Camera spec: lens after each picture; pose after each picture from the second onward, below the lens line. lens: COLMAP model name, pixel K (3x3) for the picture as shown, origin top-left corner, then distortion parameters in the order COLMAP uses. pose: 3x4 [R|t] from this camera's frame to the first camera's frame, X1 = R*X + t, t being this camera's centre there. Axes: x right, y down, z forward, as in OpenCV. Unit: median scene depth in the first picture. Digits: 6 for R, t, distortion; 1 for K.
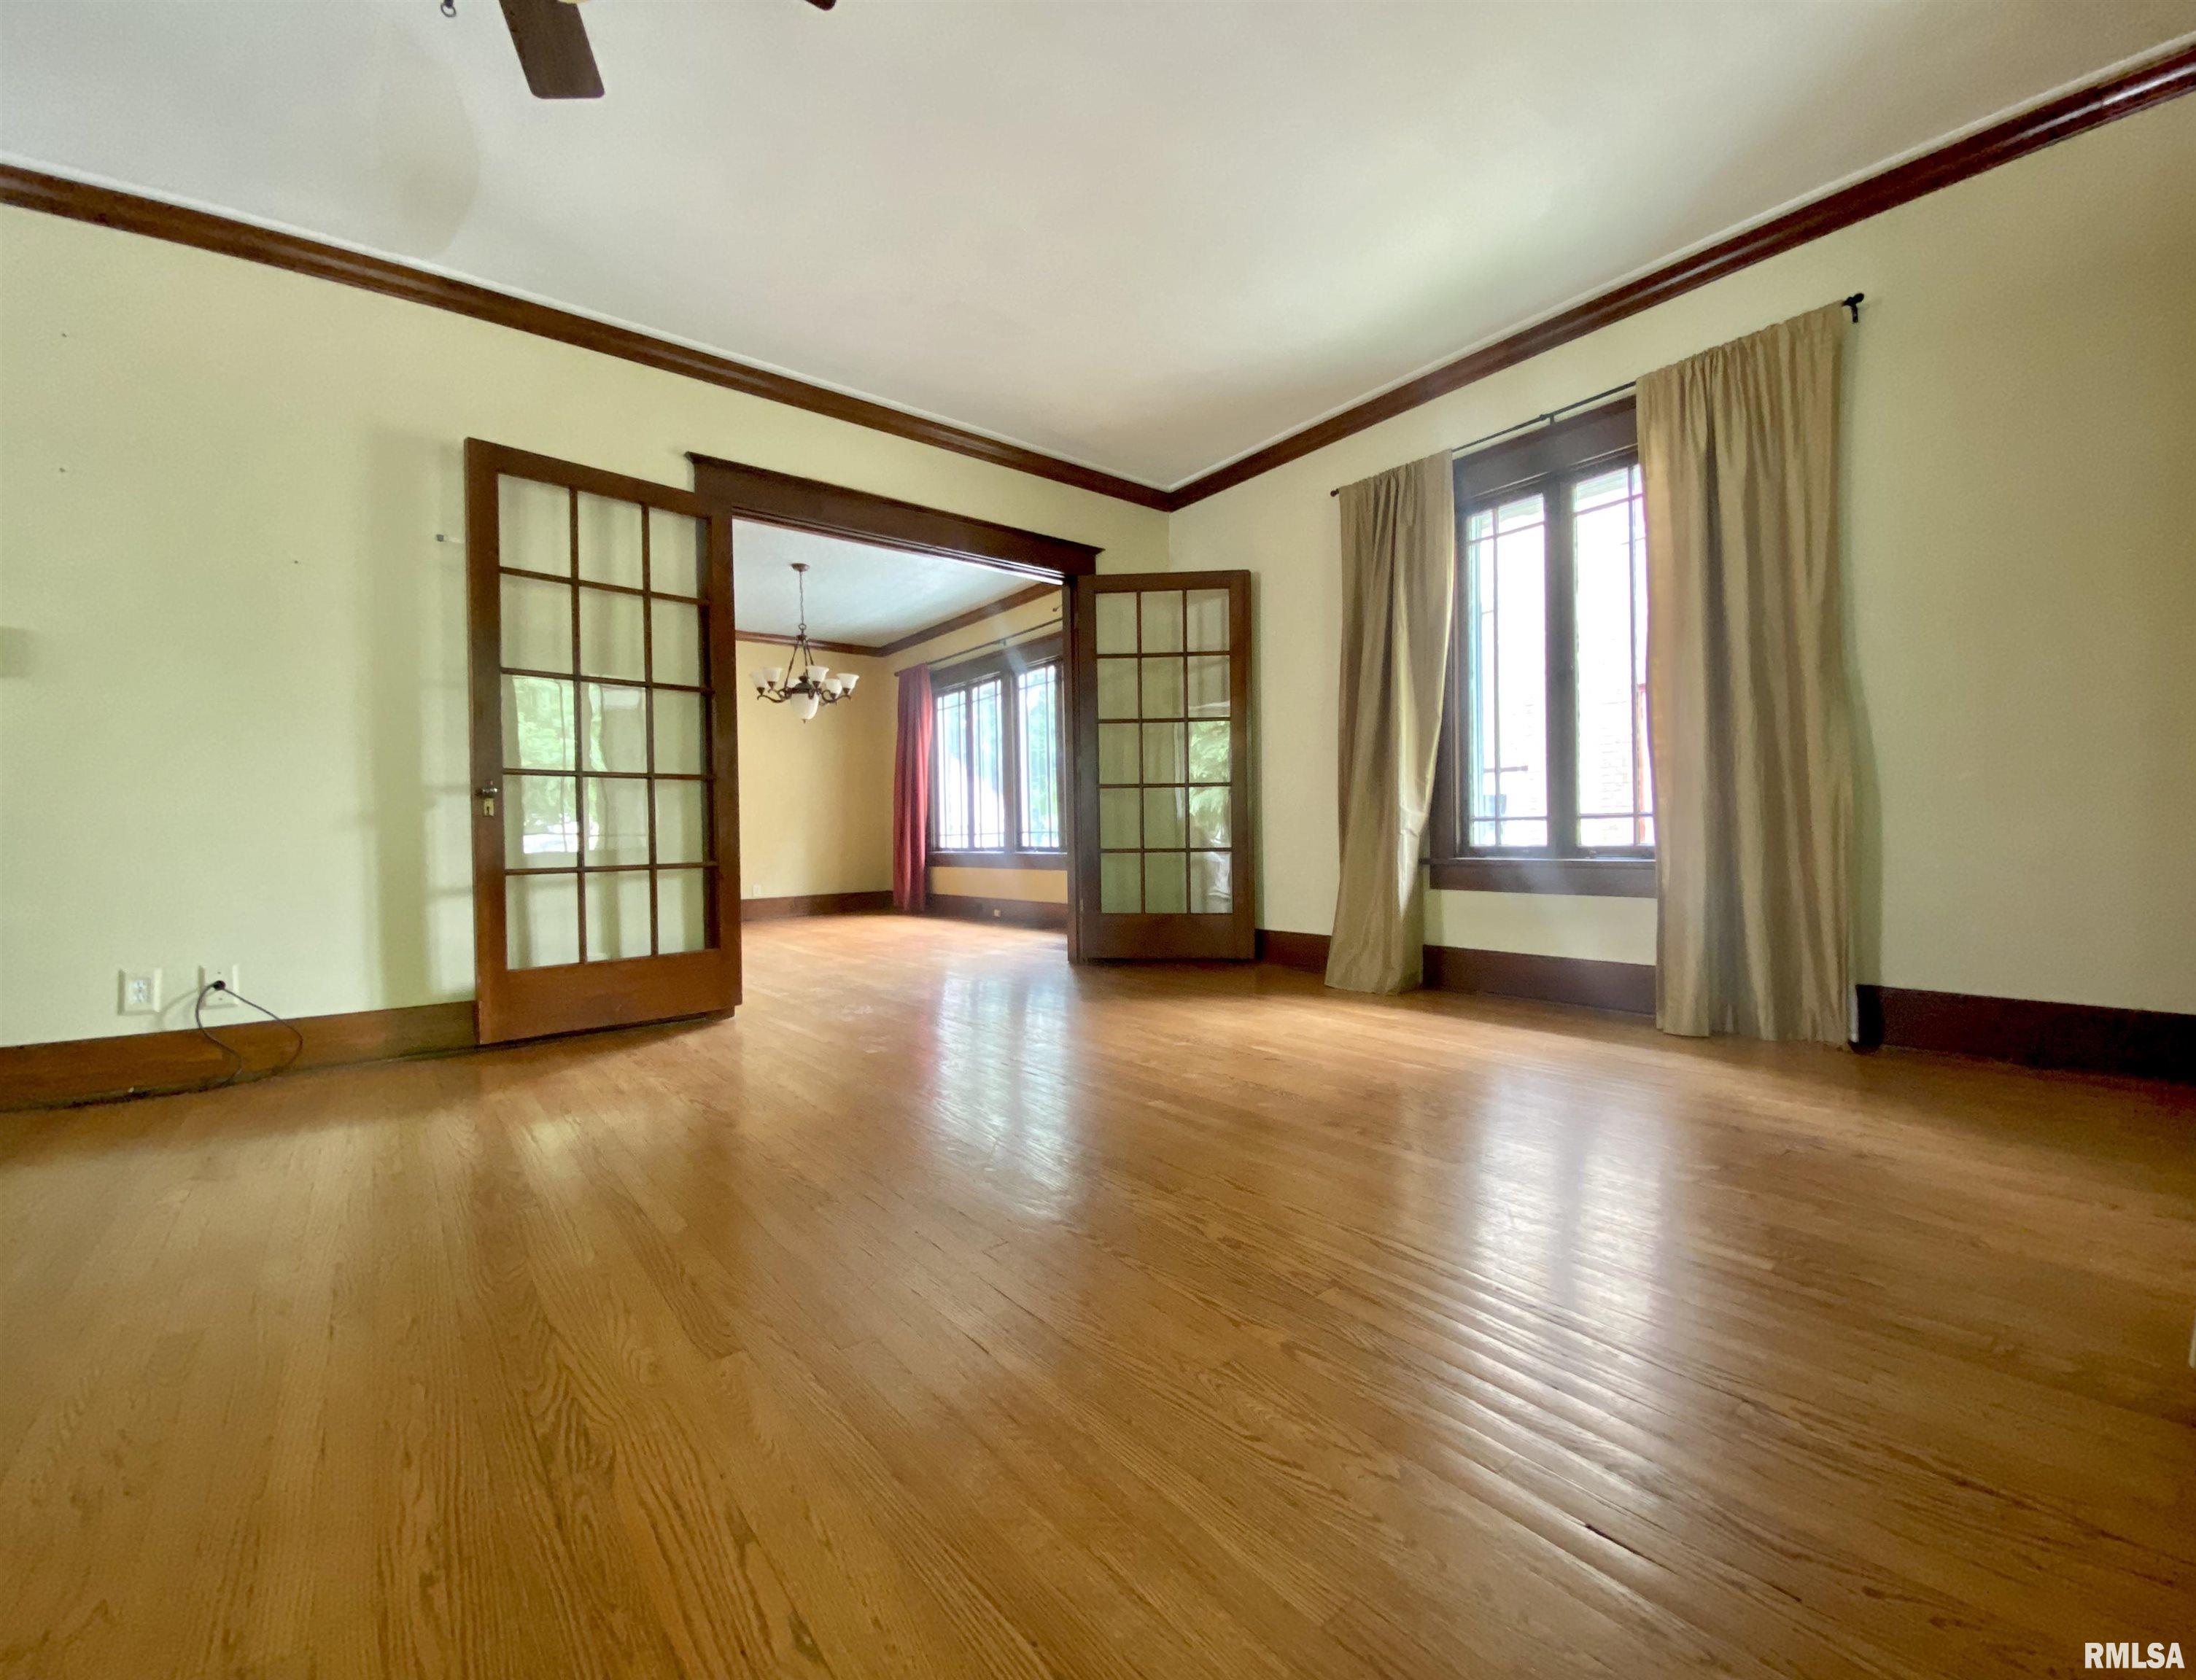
lens RADIAL K [[936.3, 0, 1101.8], [0, 936.3, 835.9], [0, 0, 1]] dist [0.001149, 0.000421]
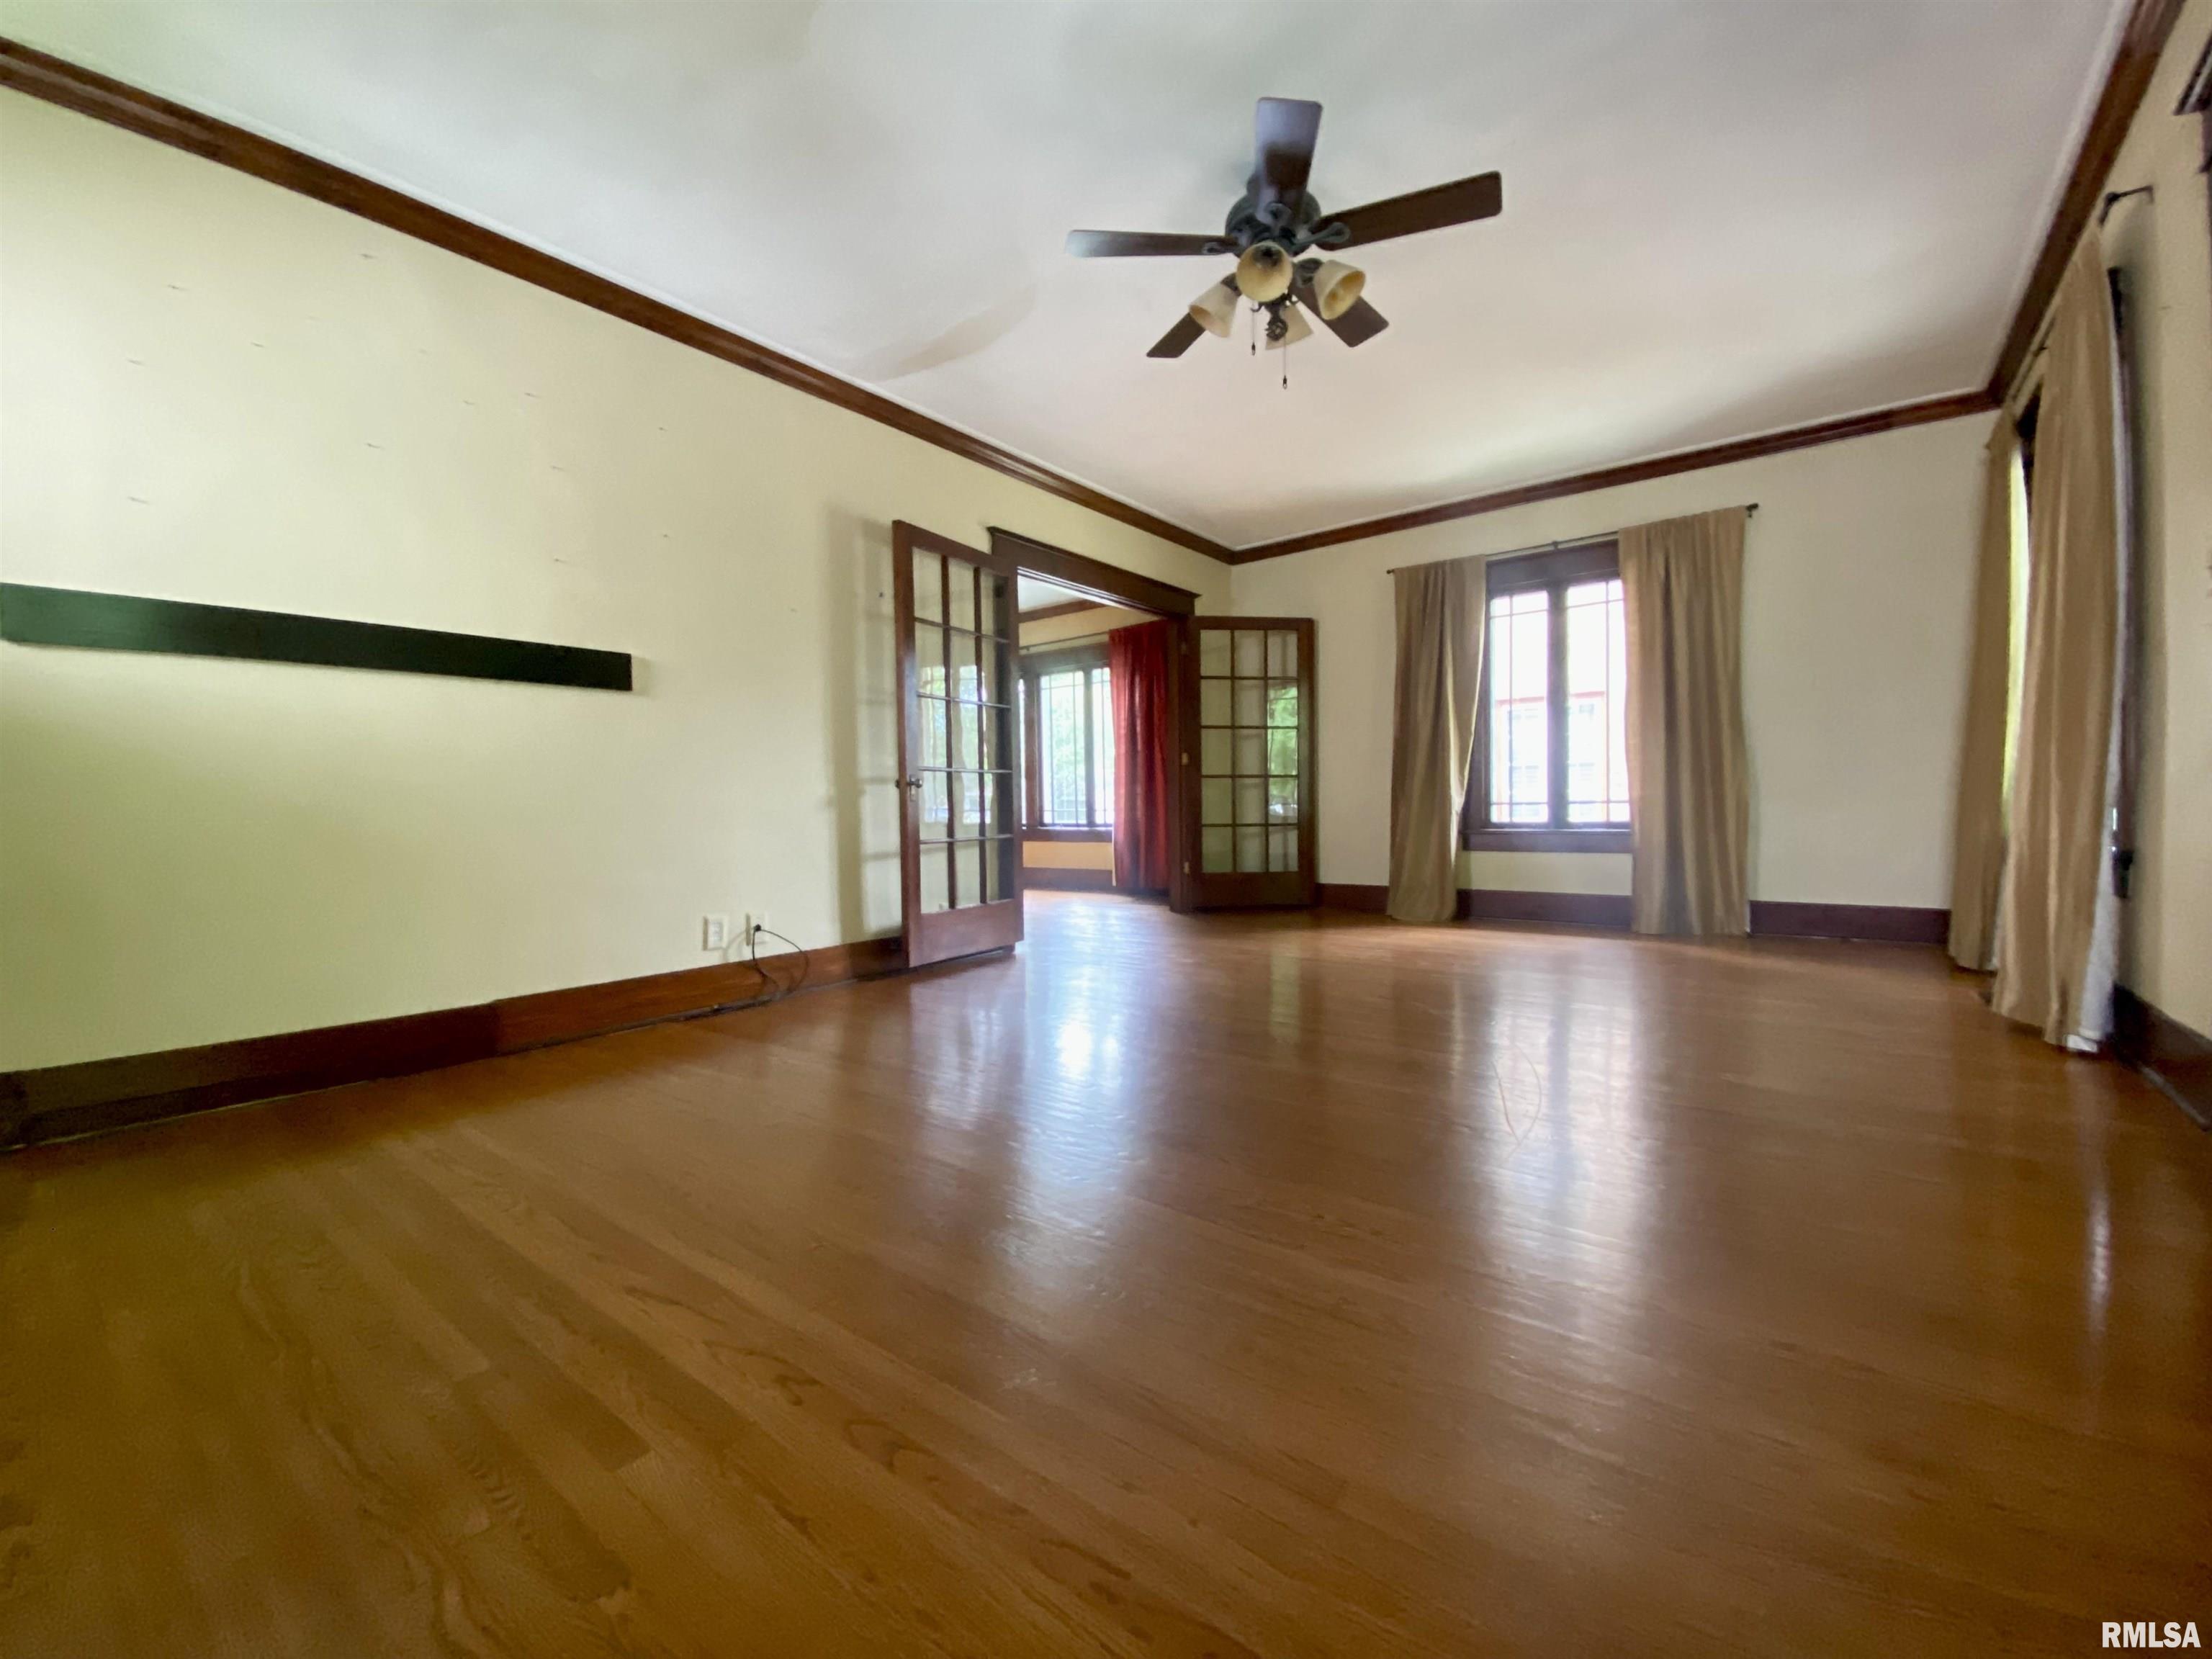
lens RADIAL K [[905.6, 0, 1105.6], [0, 905.6, 830.4], [0, 0, 1]] dist [0.007912, -0.014046]
pose [[0.974262, -0.004936, 0.225365, -0.560465], [0.000265, 0.999785, 0.020751, -0.005496], [-0.225419, -0.020157, 0.974053, -0.282397]]
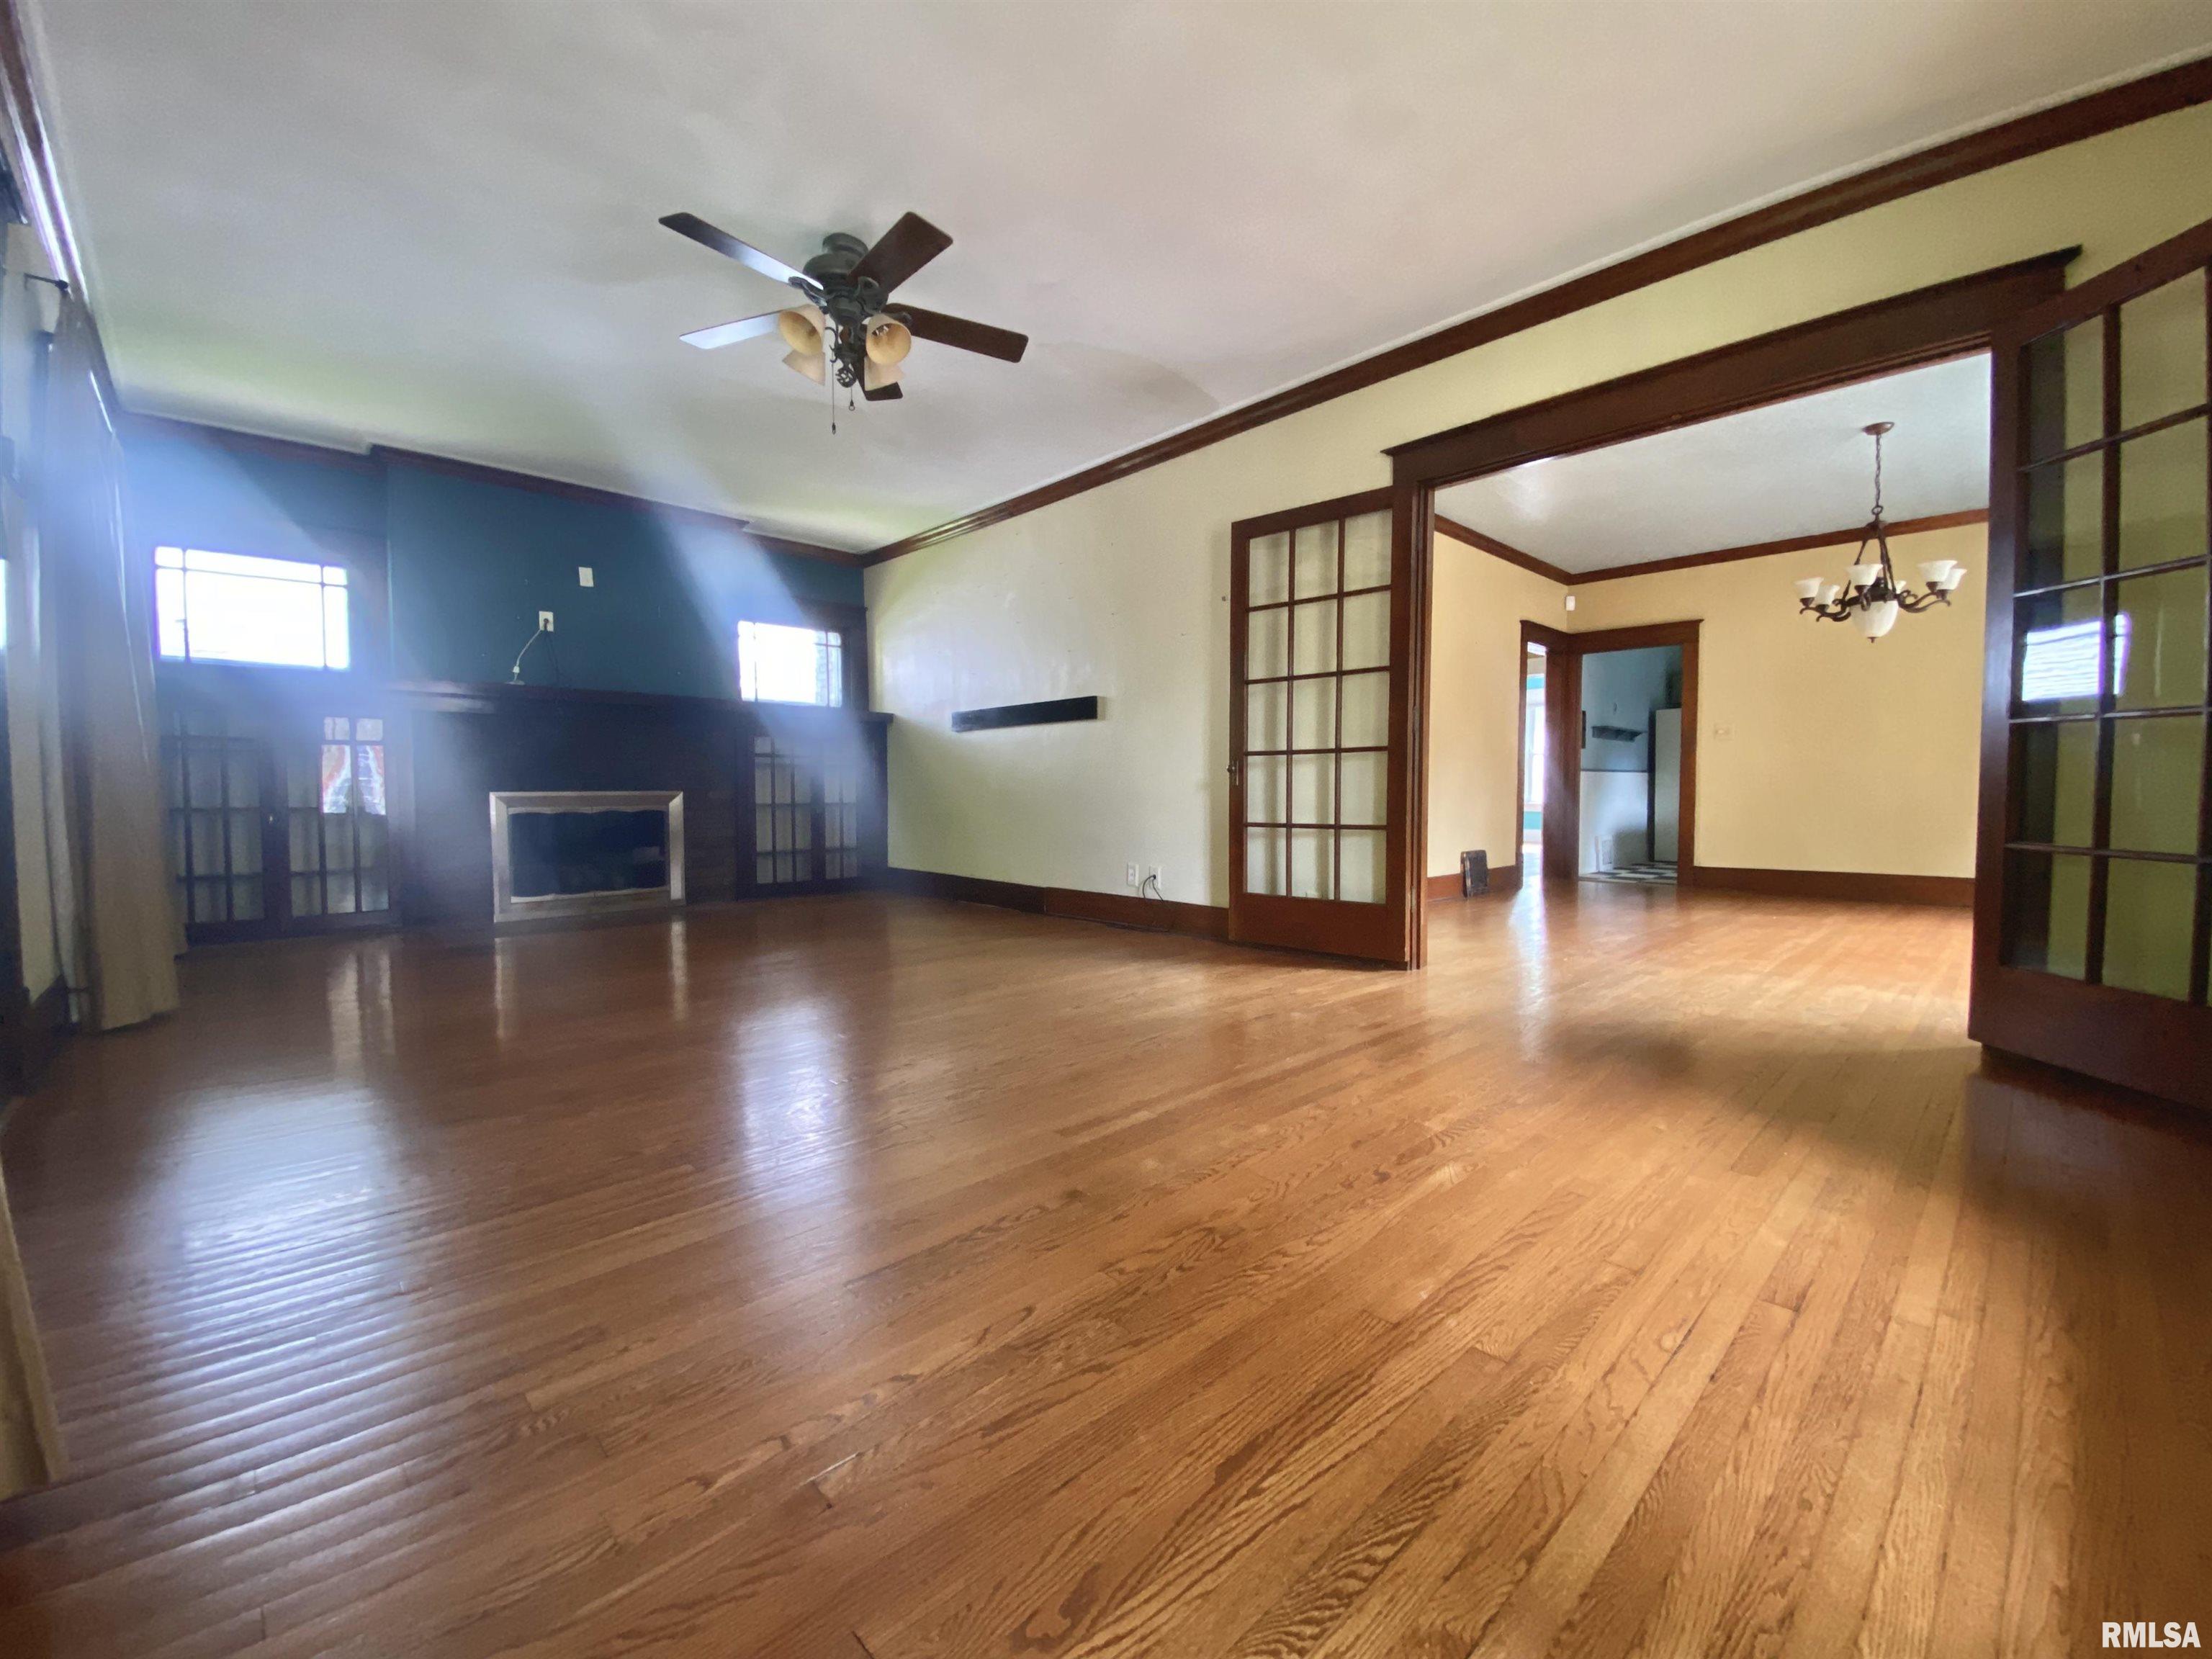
lens RADIAL K [[905.6, 0, 1109.0], [0, 905.6, 841.8], [0, 0, 1]] dist [0.007912, -0.014046]
pose [[0.053508, 0.074620, -0.995775, 0.615278], [0.002971, 0.997188, 0.074885, -0.033318], [0.998563, -0.006966, 0.053136, 0.606652]]
